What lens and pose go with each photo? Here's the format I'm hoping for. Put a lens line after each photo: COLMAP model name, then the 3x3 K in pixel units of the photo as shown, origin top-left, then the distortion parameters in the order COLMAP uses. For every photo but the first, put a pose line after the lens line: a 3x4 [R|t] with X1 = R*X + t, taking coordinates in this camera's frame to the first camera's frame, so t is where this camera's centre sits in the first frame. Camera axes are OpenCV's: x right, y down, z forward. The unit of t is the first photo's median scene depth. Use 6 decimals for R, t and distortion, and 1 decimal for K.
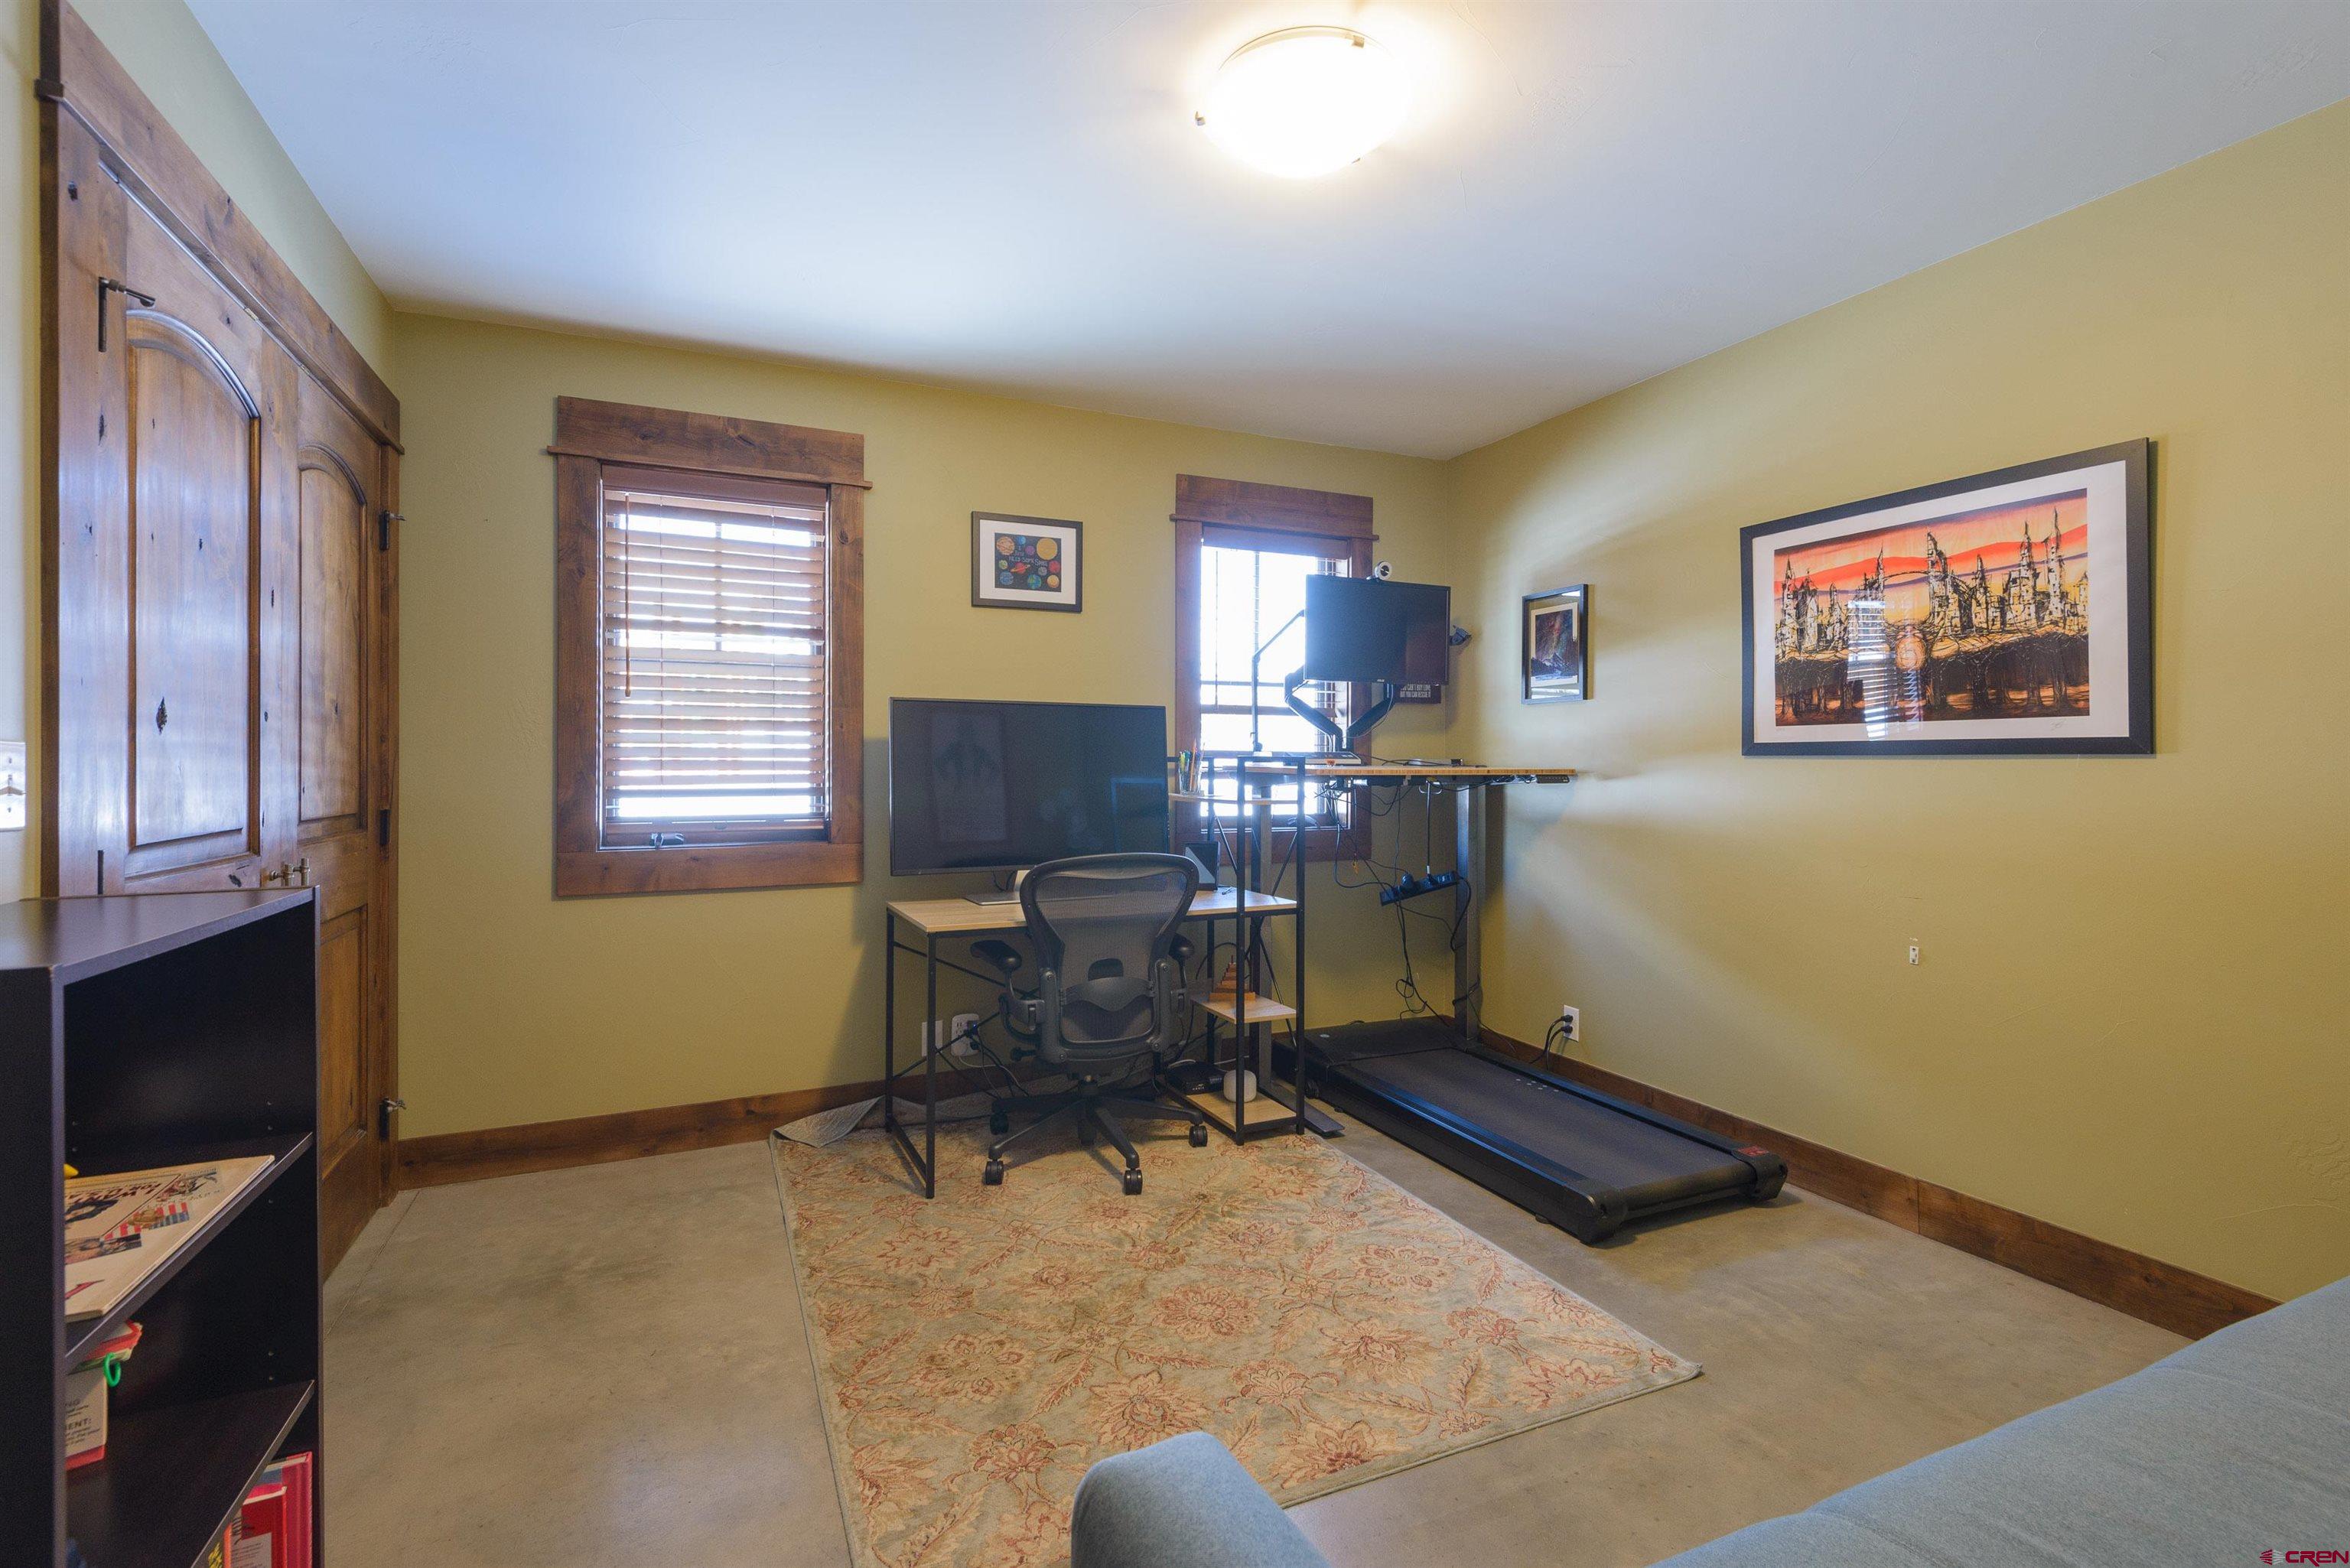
lens RADIAL K [[1087.4, 0, 1164.1], [0, 1087.4, 772.5], [0, 0, 1]] dist [0.024950, -0.012747]
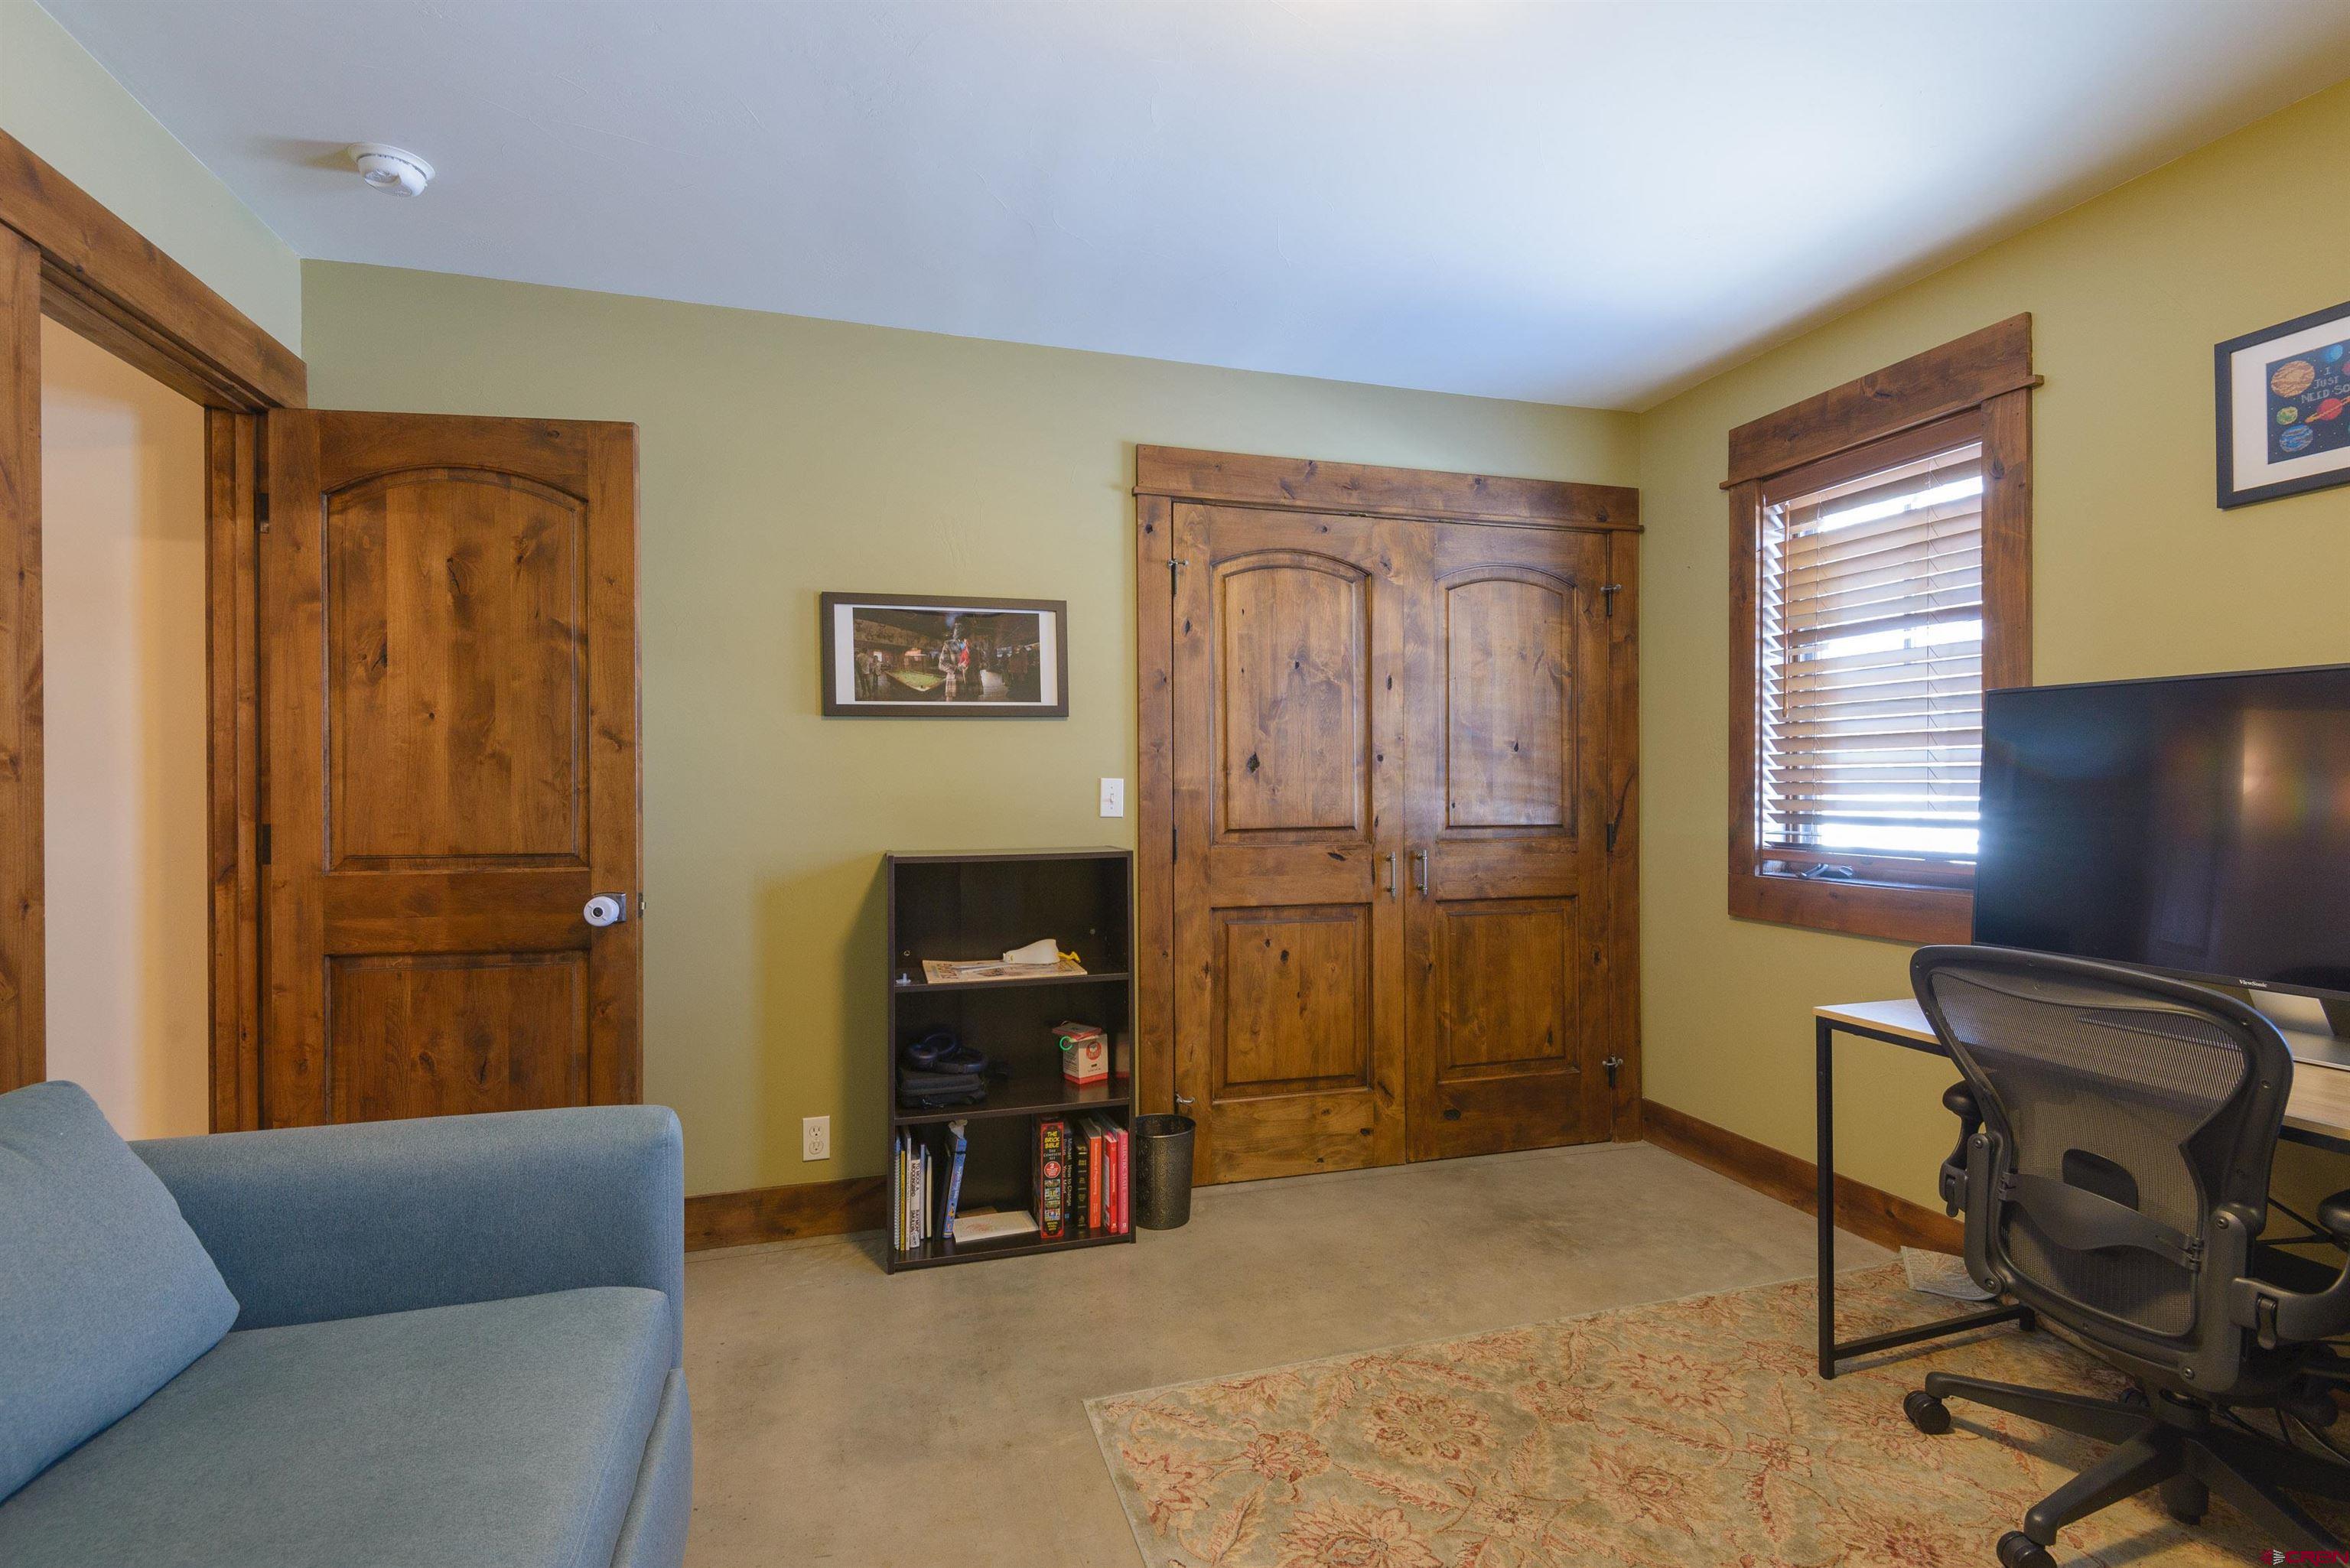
lens RADIAL K [[1087.4, 0, 1163.5], [0, 1087.4, 784.8], [0, 0, 1]] dist [0.024950, -0.012747]
pose [[-0.148612, 0.004144, -0.988887, 0.513495], [0.001093, 0.999991, 0.004027, -0.013722], [0.988895, -0.000482, -0.148615, 0.585874]]
